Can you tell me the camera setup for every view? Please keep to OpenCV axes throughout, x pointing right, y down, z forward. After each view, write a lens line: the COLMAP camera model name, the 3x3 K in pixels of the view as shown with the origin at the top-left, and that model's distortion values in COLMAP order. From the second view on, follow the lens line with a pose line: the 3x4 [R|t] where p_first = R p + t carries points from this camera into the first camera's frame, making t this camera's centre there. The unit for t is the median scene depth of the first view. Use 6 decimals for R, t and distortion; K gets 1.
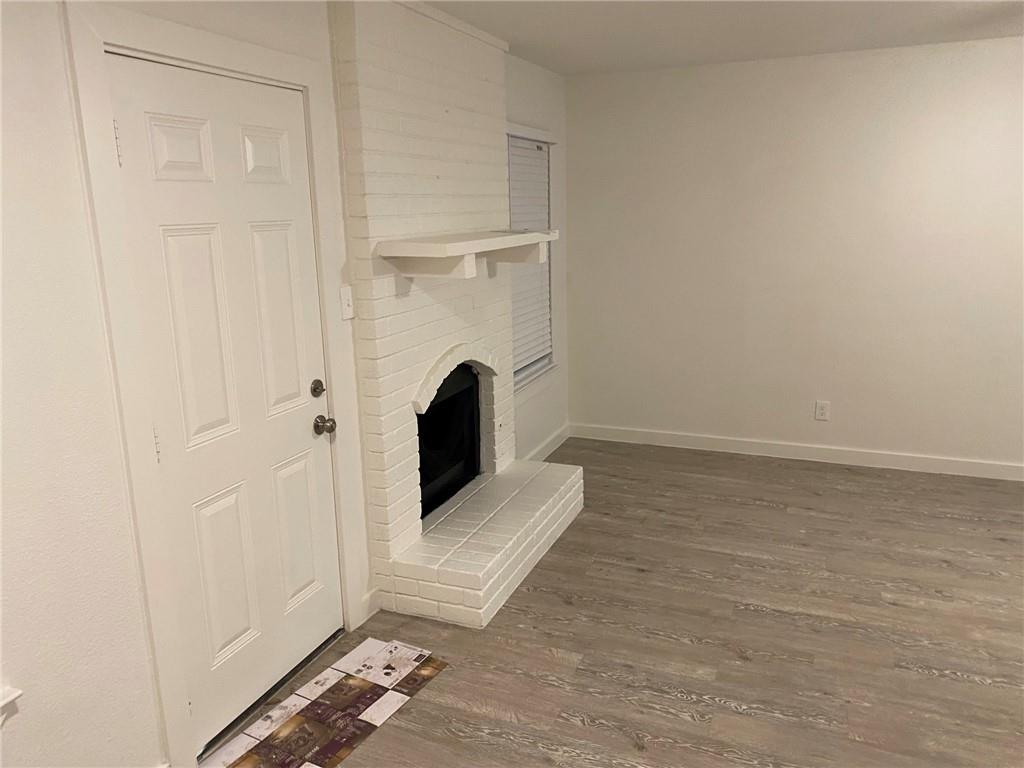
lens RADIAL K [[800.0, 0, 512.0], [0, 800.0, 384.0], [0, 0, 1]] dist [0.013066, -0.002695]
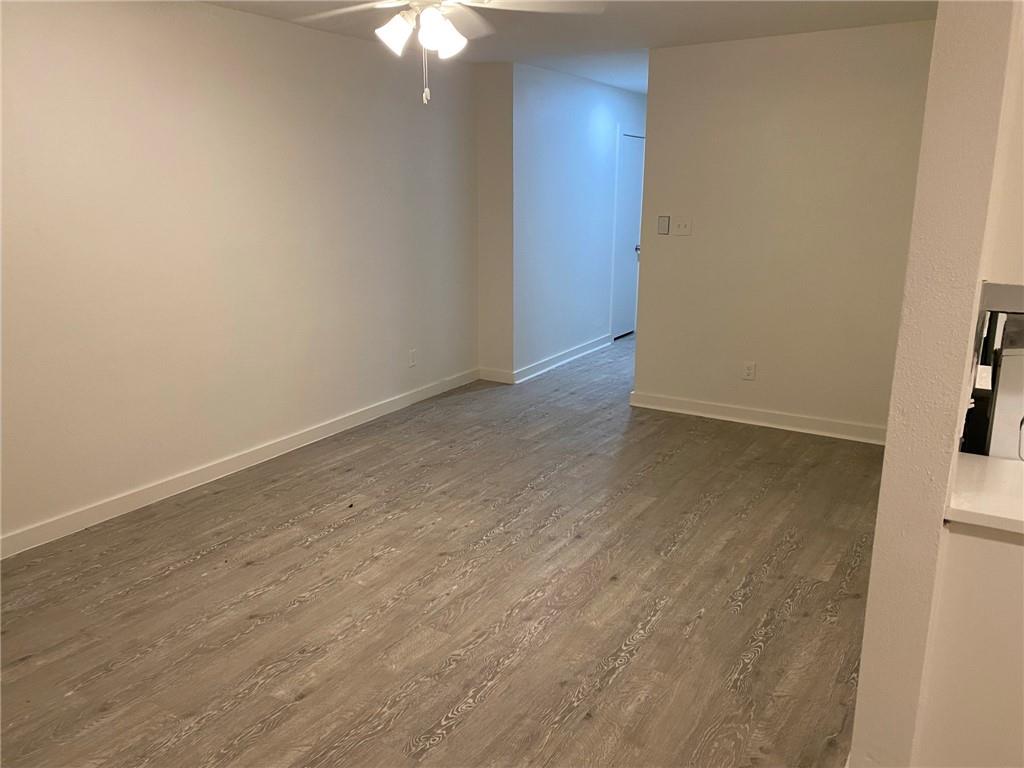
lens RADIAL K [[776.1, 0, 510.1], [0, 776.1, 333.3], [0, 0, 1]] dist [0.086477, -0.111344]
pose [[0.182310, -0.166823, 0.968986, -0.167174], [0.224462, 0.966540, 0.124170, -0.115112], [-0.957277, 0.194863, 0.213655, 0.584163]]
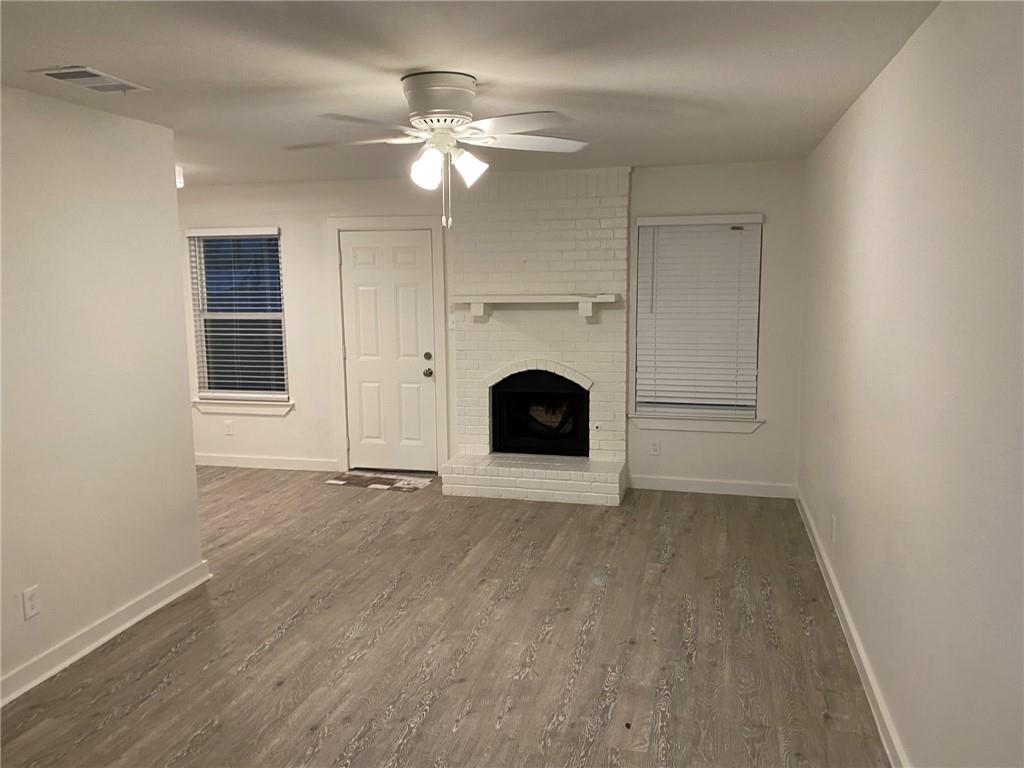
lens RADIAL K [[782.4, 0, 512.0], [0, 782.4, 384.0], [0, 0, 1]] dist [-0.002072, -0.003194]
pose [[0.128376, 0.163078, -0.978226, 1.733516], [-0.217841, 0.966934, 0.132607, -0.232383], [0.967505, 0.196074, 0.159656, 0.784196]]
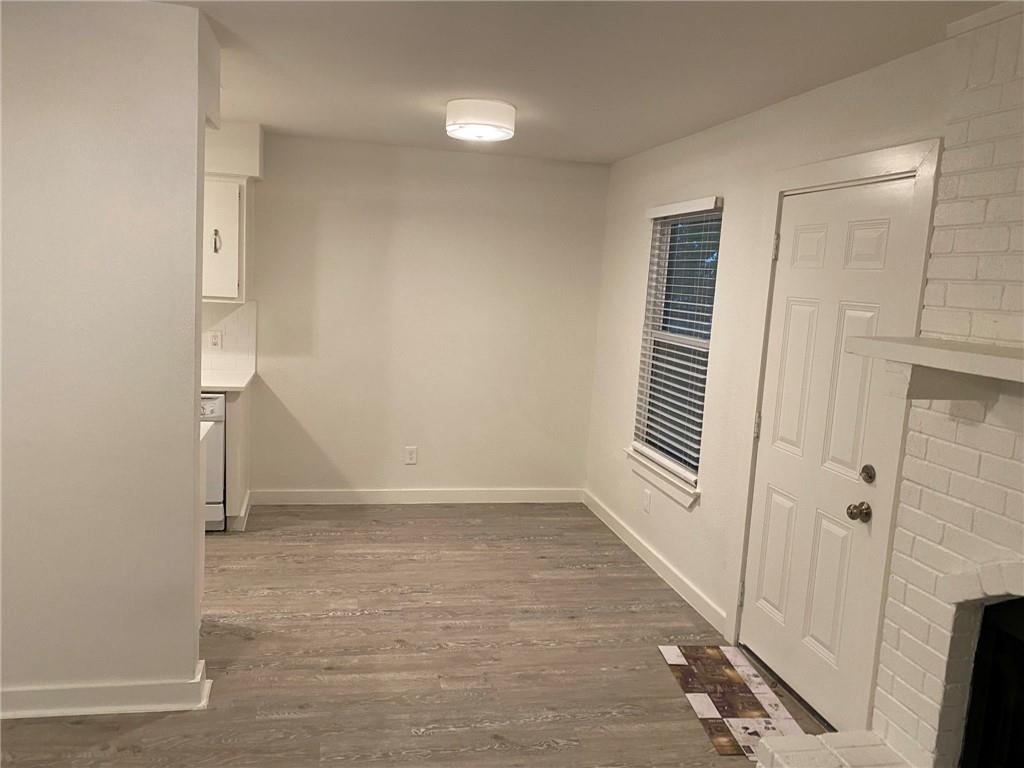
lens RADIAL K [[774.6, 0, 491.8], [0, 774.6, 371.6], [0, 0, 1]] dist [0.041051, -0.037710]
pose [[-0.841211, 0.041680, -0.539098, 0.569846], [-0.158154, 0.934455, 0.319031, -0.299668], [0.517060, 0.353633, -0.779482, 1.282338]]
